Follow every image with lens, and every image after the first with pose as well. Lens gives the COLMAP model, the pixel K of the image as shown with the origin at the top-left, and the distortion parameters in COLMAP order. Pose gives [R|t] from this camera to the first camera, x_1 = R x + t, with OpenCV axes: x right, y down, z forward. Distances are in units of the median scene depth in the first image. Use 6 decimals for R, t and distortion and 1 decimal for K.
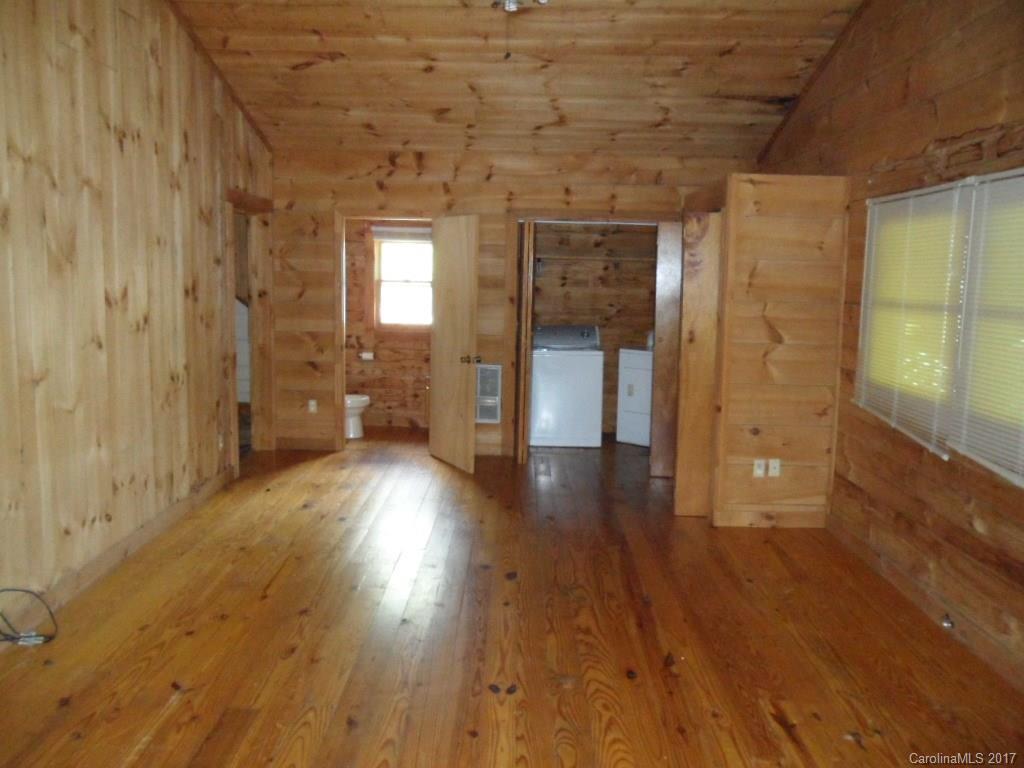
lens RADIAL K [[859.3, 0, 512.0], [0, 859.3, 384.0], [0, 0, 1]] dist [-0.010603, 0.085071]
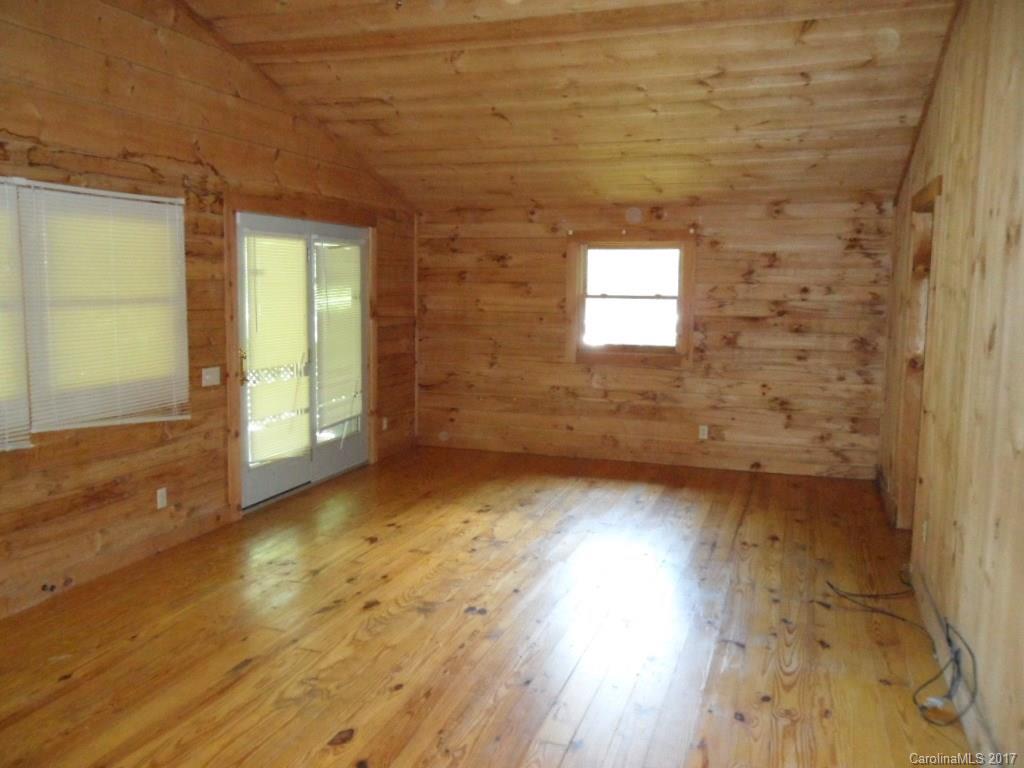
lens RADIAL K [[859.3, 0, 512.0], [0, 859.3, 384.0], [0, 0, 1]] dist [-0.010603, 0.085071]
pose [[-0.948260, -0.065992, 0.310560, -0.381014], [0.014691, 0.967992, 0.250550, -0.249364], [-0.317154, 0.242149, -0.916939, 1.819476]]
